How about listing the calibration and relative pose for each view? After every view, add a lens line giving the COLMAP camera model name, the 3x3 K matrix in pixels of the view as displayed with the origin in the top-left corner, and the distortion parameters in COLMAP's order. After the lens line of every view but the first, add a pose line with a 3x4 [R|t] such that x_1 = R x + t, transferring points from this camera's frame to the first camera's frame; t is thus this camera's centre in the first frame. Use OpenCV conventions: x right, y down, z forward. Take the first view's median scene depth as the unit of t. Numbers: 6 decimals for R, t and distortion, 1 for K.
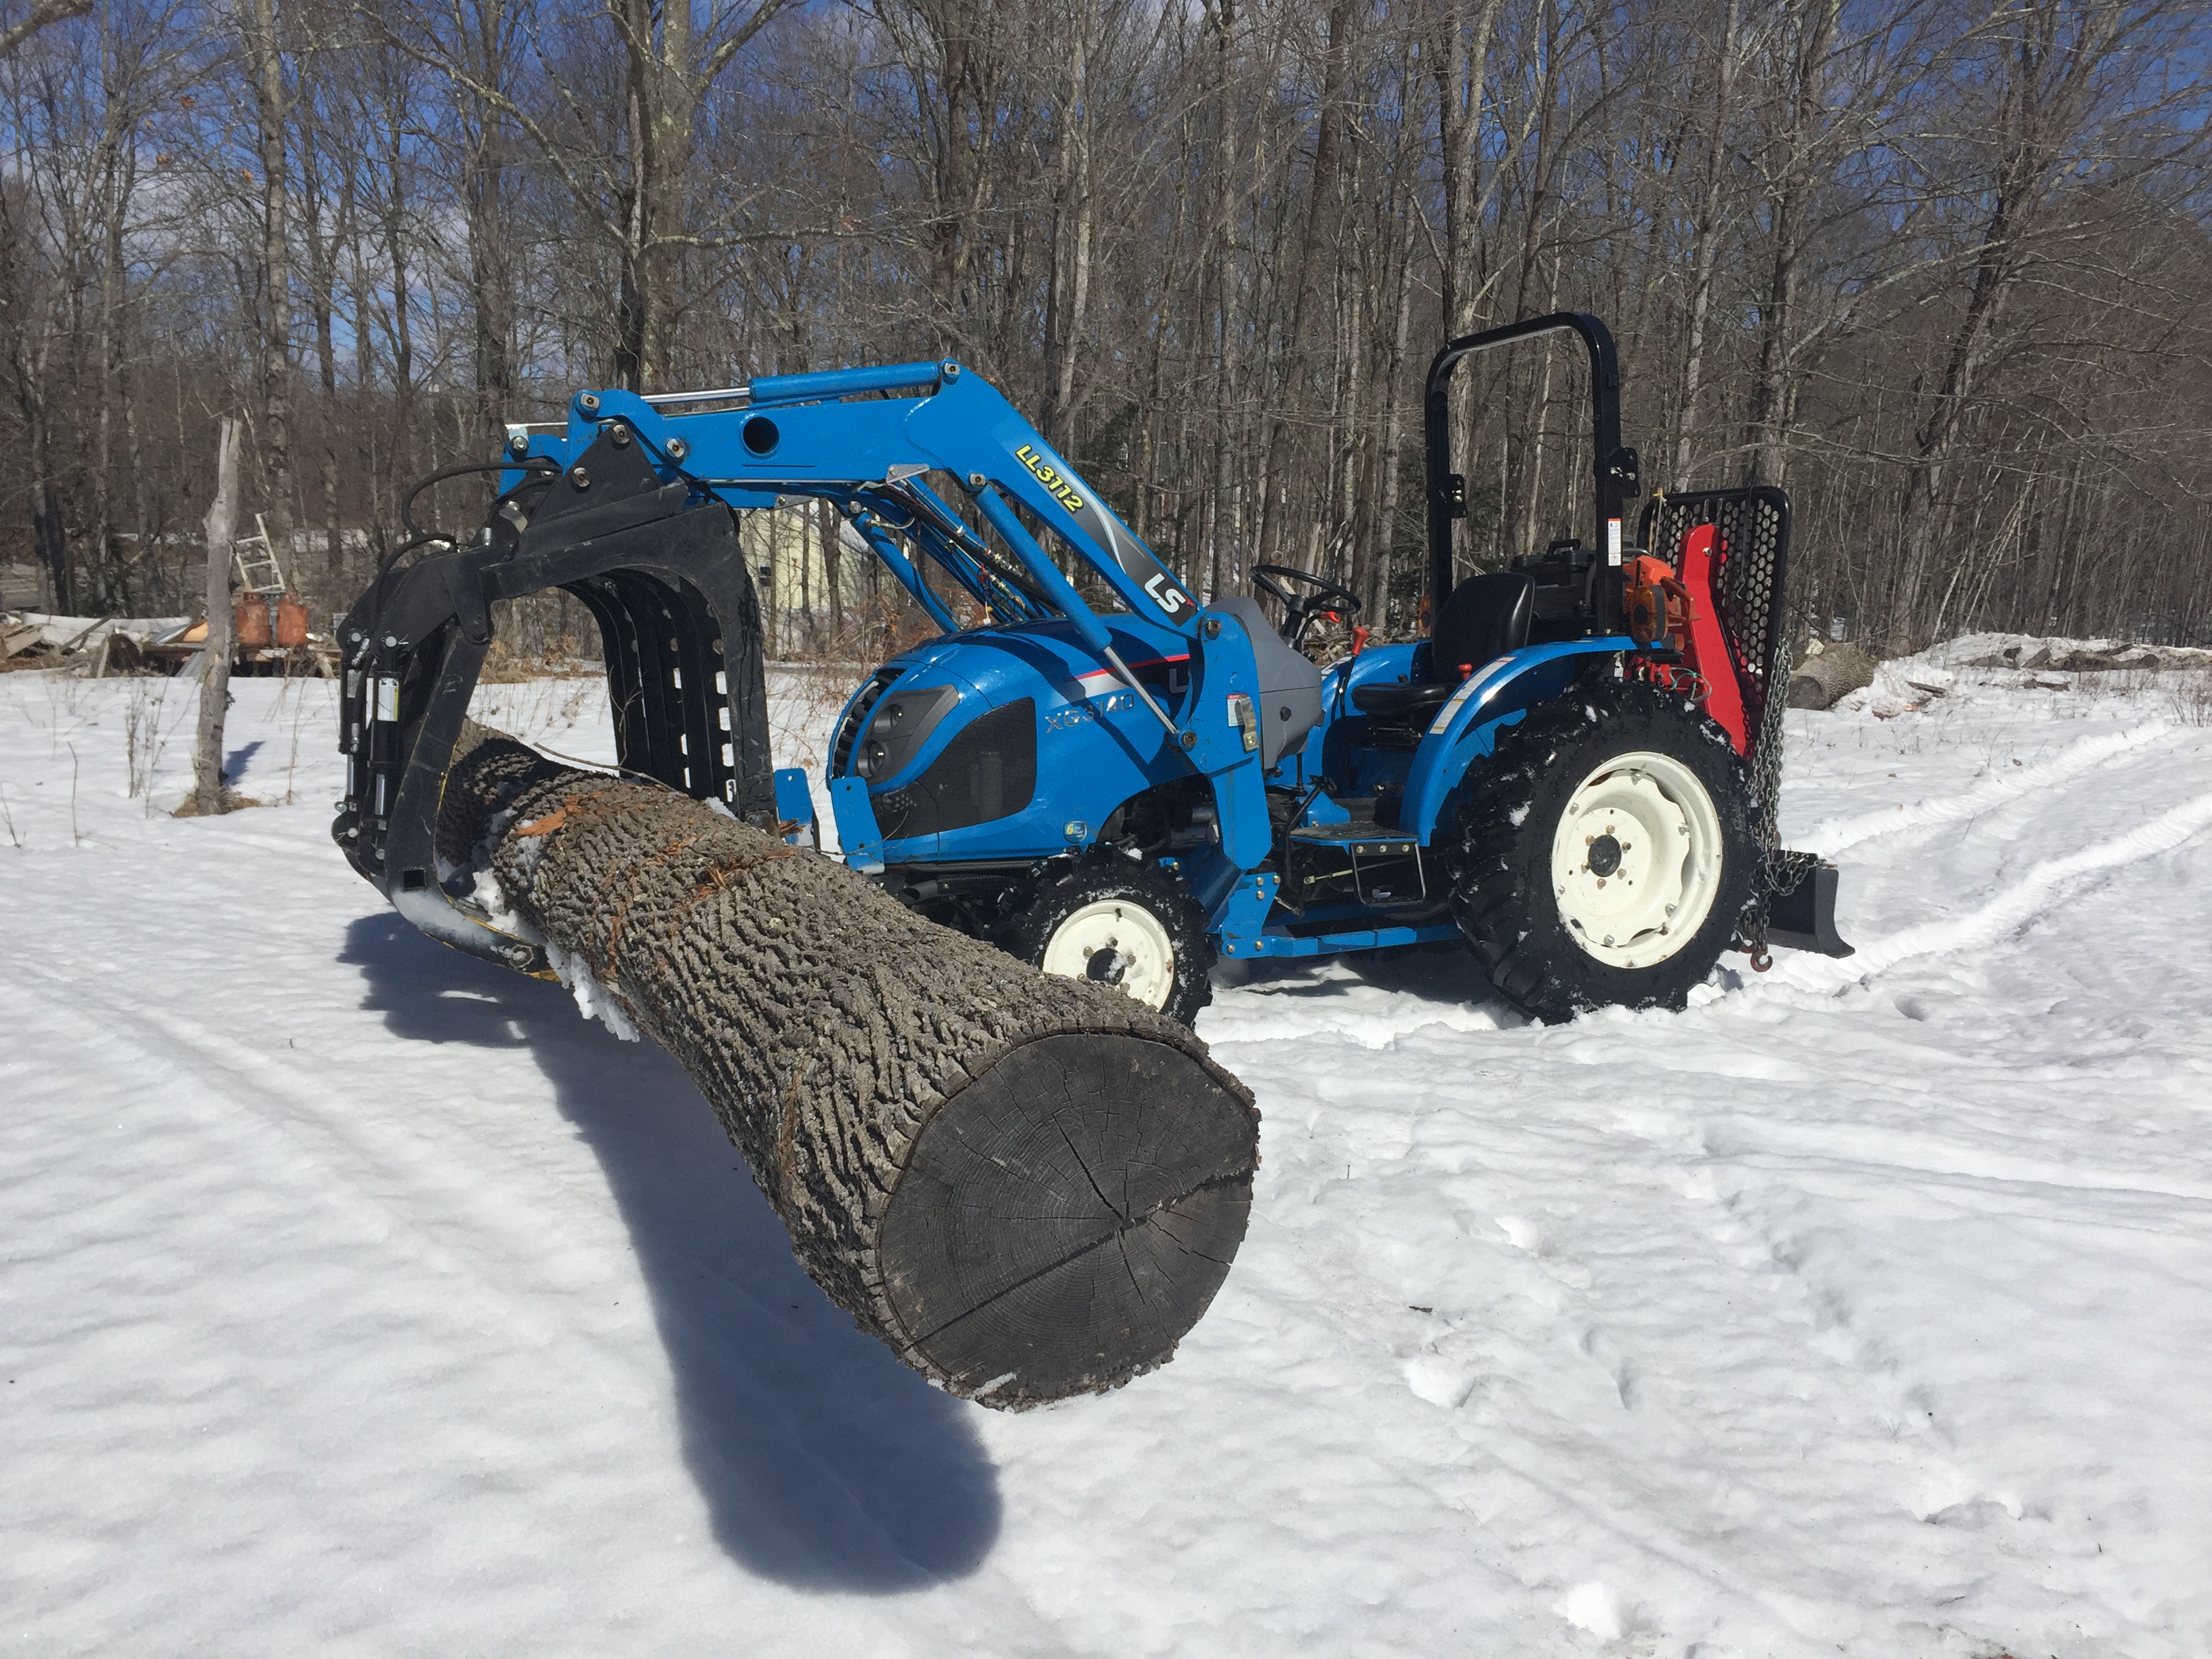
lens RADIAL K [[1874.1, 0, 1108.9], [0, 1874.1, 827.7], [0, 0, 1]] dist [0.064977, -0.000247]
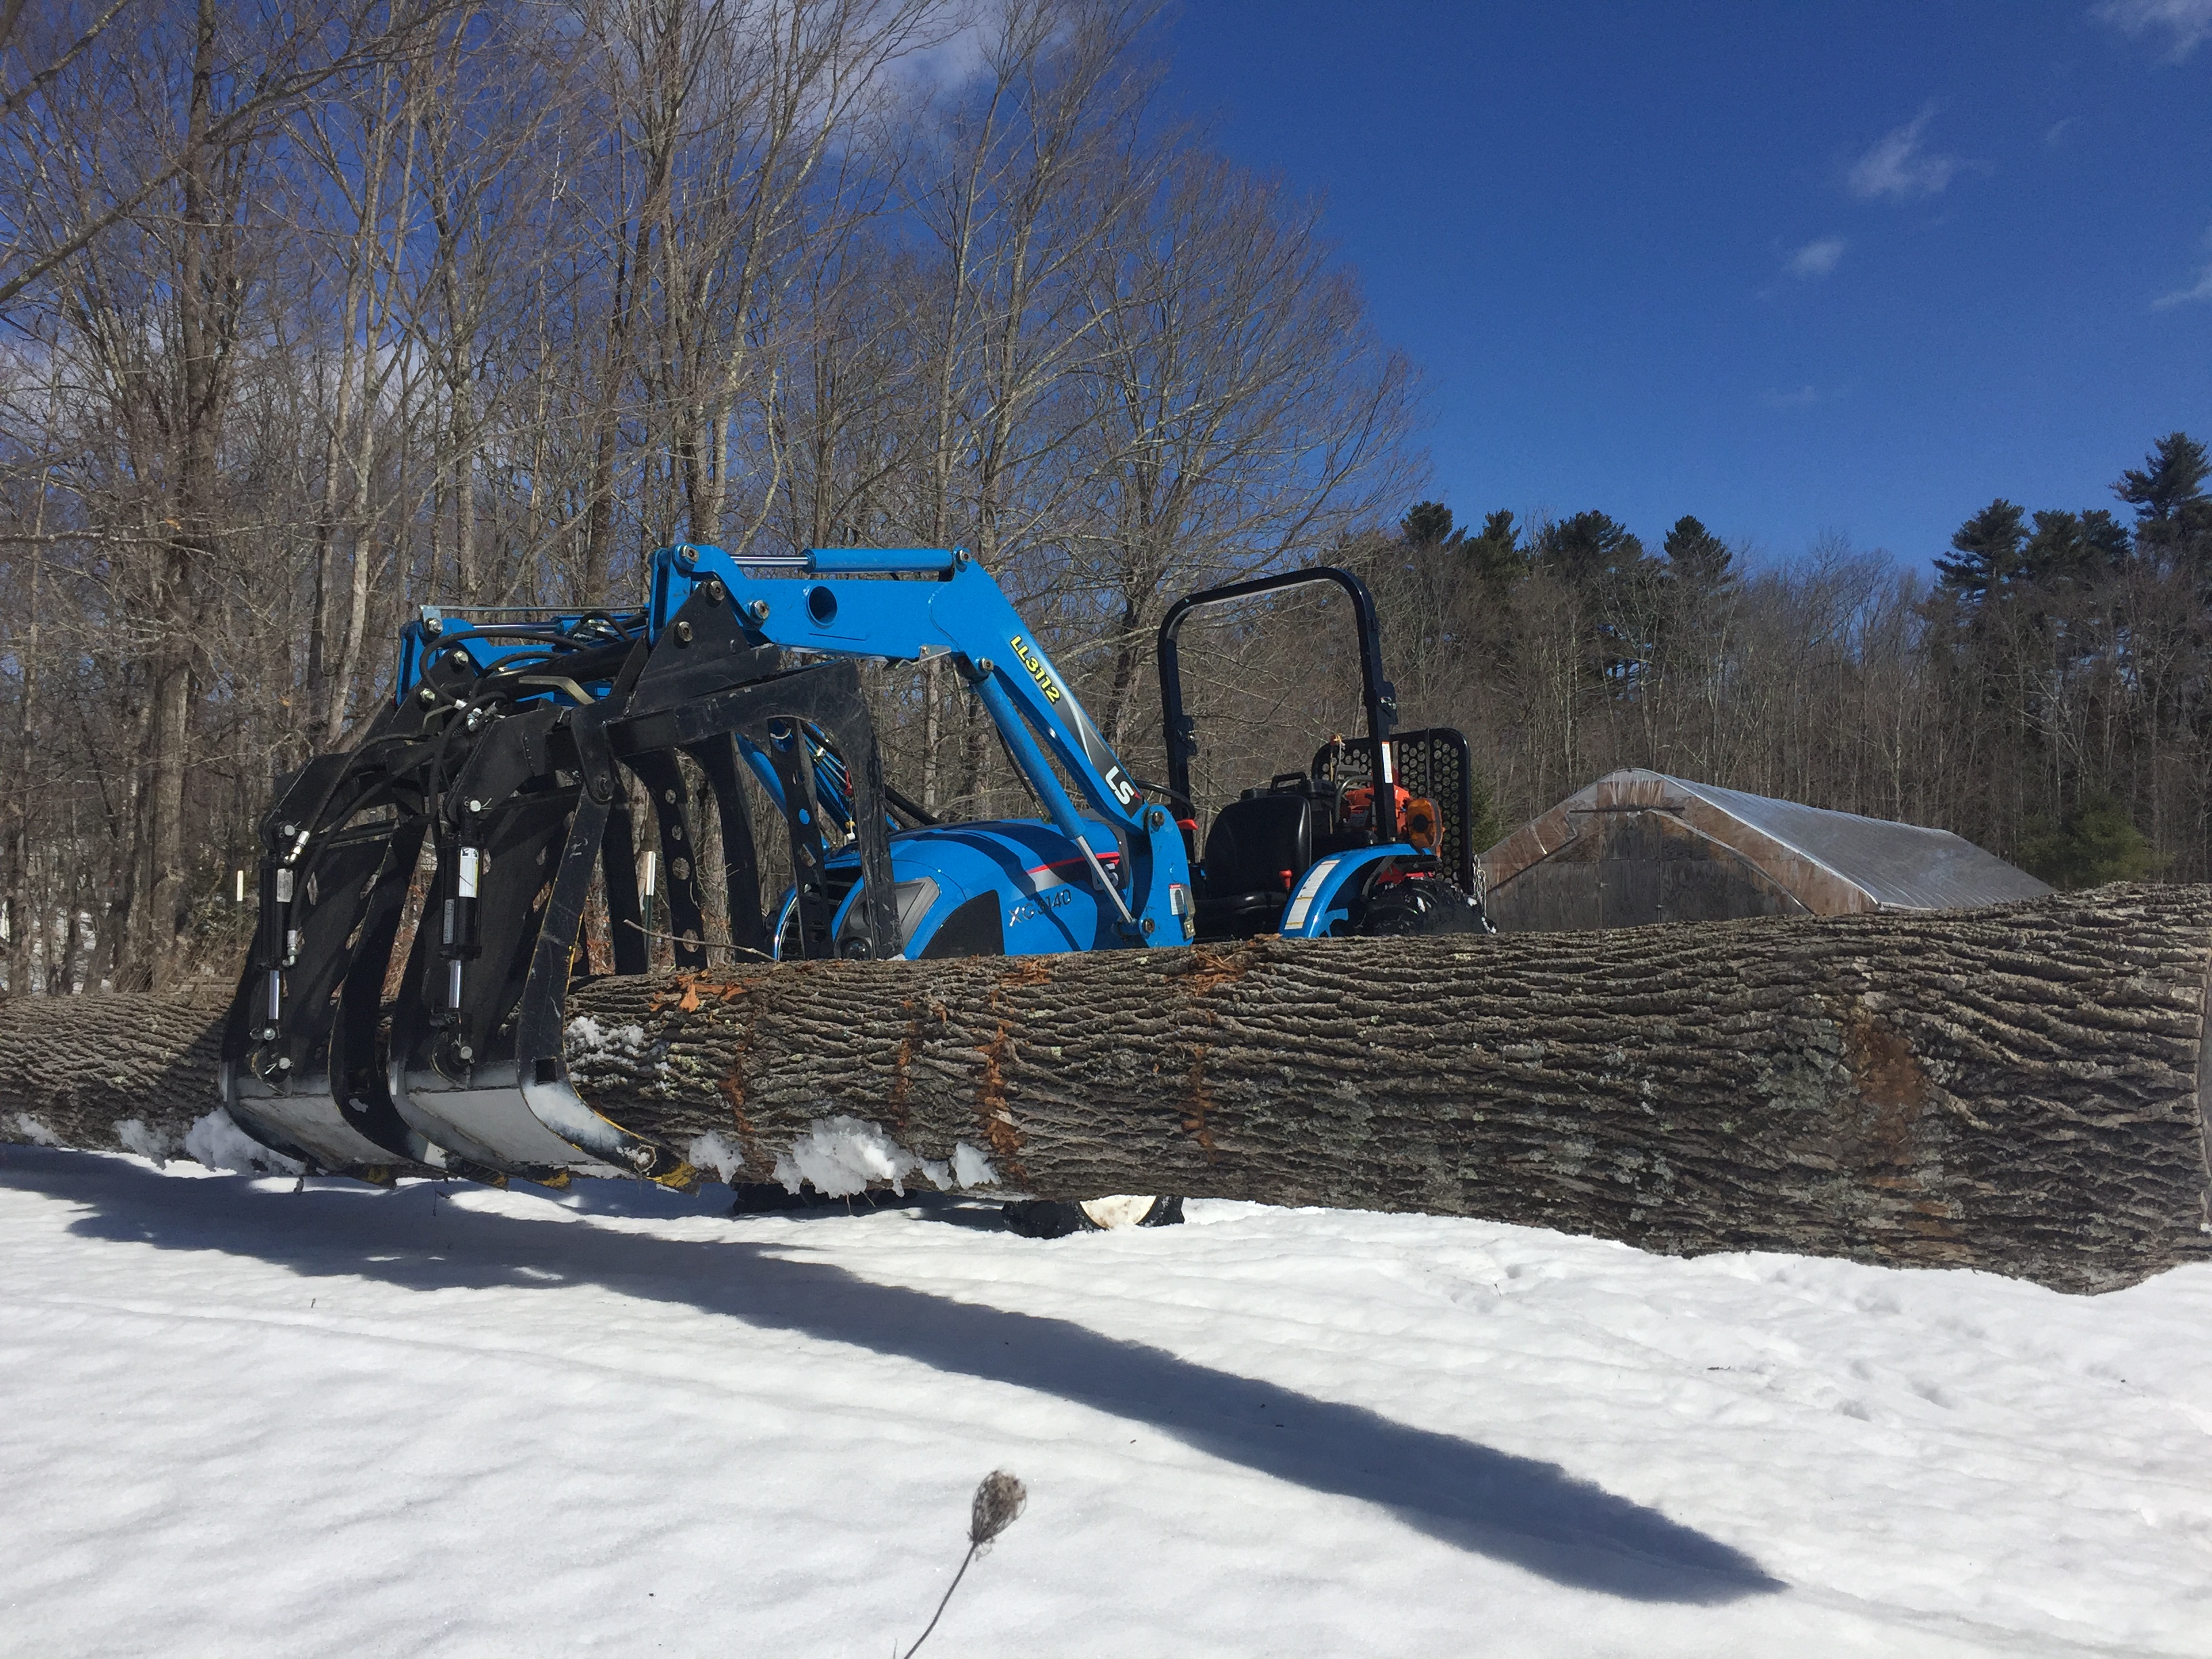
lens RADIAL K [[1874.1, 0, 1109.5], [0, 1874.1, 827.8], [0, 0, 1]] dist [0.064977, -0.000247]
pose [[0.901730, -0.007985, 0.432225, -0.418451], [0.091121, 0.980877, -0.171981, 0.074398], [-0.422587, 0.194466, 0.885214, 0.093962]]
